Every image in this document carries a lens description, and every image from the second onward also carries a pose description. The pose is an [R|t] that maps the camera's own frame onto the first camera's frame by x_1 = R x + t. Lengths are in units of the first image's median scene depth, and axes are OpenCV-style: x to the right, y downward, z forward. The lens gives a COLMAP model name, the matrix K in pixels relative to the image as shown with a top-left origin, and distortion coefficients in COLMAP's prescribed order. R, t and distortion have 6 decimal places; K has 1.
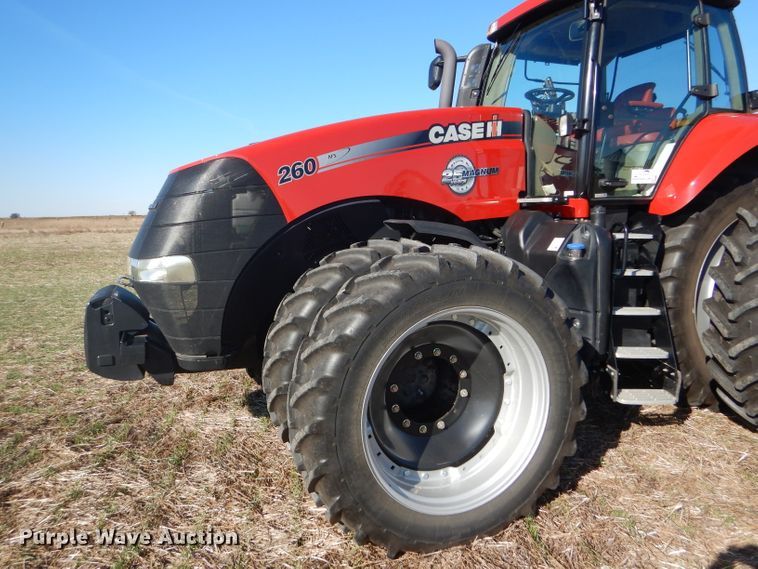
lens RADIAL K [[586.2, 0, 379.0], [0, 586.2, 284.5], [0, 0, 1]] dist [0.005607, 0.002007]
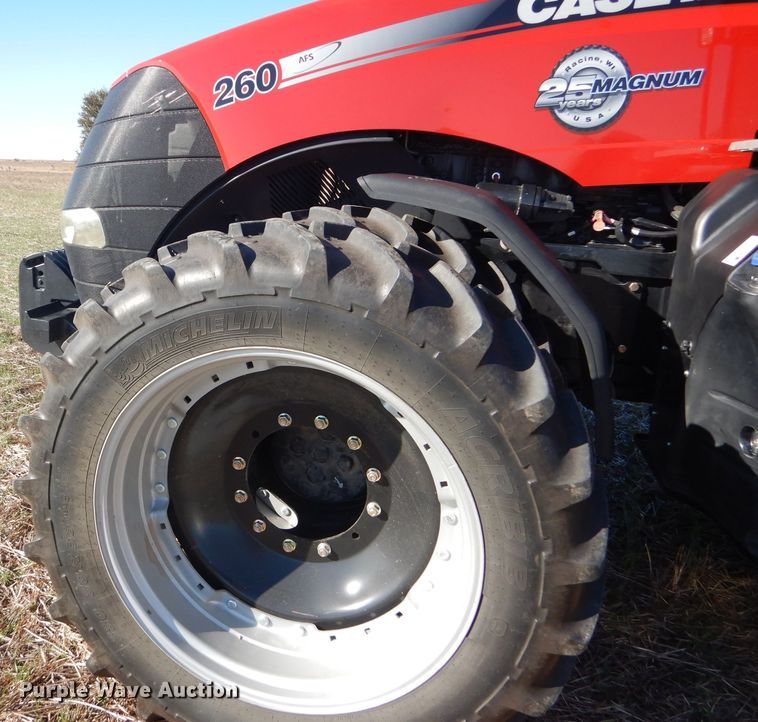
lens RADIAL K [[711.1, 0, 379.0], [0, 711.1, 361.0], [0, 0, 1]] dist [0.006157, 0.014149]
pose [[0.767171, 0.201518, -0.608966, 0.485988], [-0.114650, 0.977160, 0.178924, -0.059221], [0.631113, -0.067448, 0.772753, 0.483014]]
